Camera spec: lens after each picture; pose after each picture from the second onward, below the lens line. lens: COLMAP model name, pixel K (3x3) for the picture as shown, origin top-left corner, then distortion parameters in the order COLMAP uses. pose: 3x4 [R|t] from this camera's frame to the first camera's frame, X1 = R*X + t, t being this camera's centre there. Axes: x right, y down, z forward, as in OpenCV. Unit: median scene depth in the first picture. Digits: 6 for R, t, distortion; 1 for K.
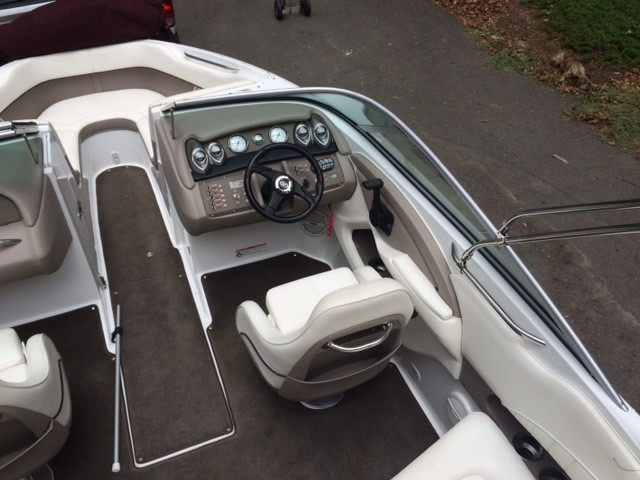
lens RADIAL K [[536.2, 0, 314.1], [0, 536.2, 235.7], [0, 0, 1]] dist [0.061388, -0.075192]
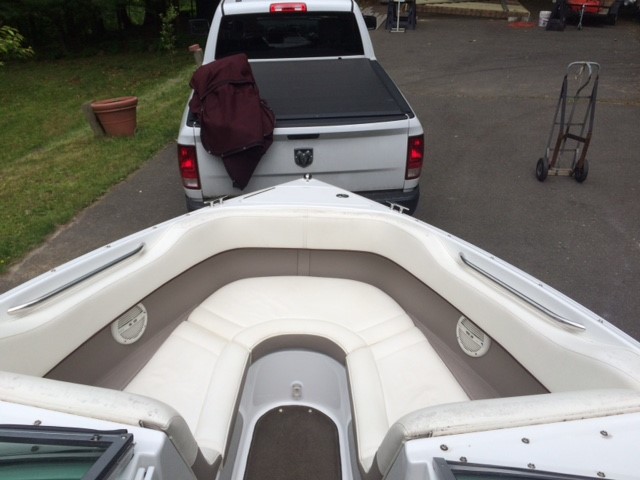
lens RADIAL K [[536.2, 0, 317.1], [0, 536.2, 237.1], [0, 0, 1]] dist [0.061388, -0.075192]
pose [[0.923386, 0.208284, -0.322452, -0.294103], [-0.272455, 0.947336, -0.168294, -0.322570], [0.270417, 0.243254, 0.931505, 0.639344]]
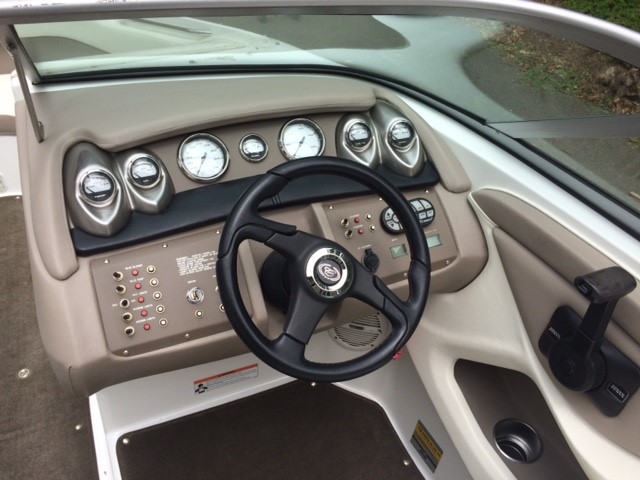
lens RADIAL K [[536.2, 0, 320.0], [0, 536.2, 241.4], [0, 0, 1]] dist [0.061388, -0.075192]
pose [[0.997671, 0.019153, 0.065463, -0.078579], [-0.016287, 0.998897, -0.044030, -0.091441], [-0.066234, 0.042861, 0.996883, 0.586904]]
